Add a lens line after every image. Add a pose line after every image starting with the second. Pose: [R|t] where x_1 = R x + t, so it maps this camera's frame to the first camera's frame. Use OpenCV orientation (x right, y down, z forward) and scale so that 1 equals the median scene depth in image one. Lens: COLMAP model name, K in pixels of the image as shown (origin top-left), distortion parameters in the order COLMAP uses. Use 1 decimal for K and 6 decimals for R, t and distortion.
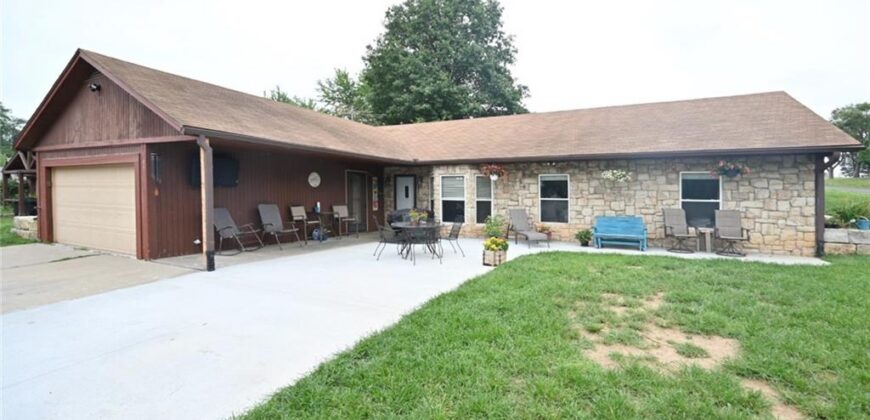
lens RADIAL K [[350.5, 0, 487.0], [0, 350.5, 236.1], [0, 0, 1]] dist [0.001939, 0.000168]
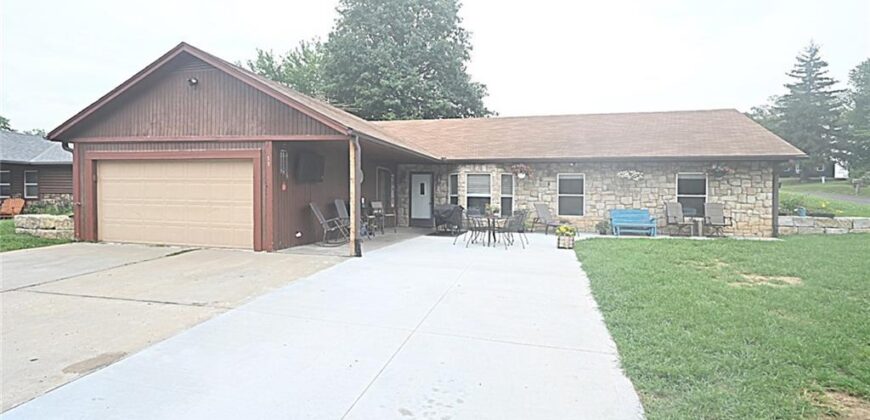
lens RADIAL K [[370.7, 0, 473.6], [0, 370.7, 249.8], [0, 0, 1]] dist [0.002022, 0.000383]
pose [[0.979595, -0.029939, 0.198741, -0.421254], [0.023539, 0.999128, 0.034487, 0.027890], [-0.199601, -0.029105, 0.979445, -0.153362]]
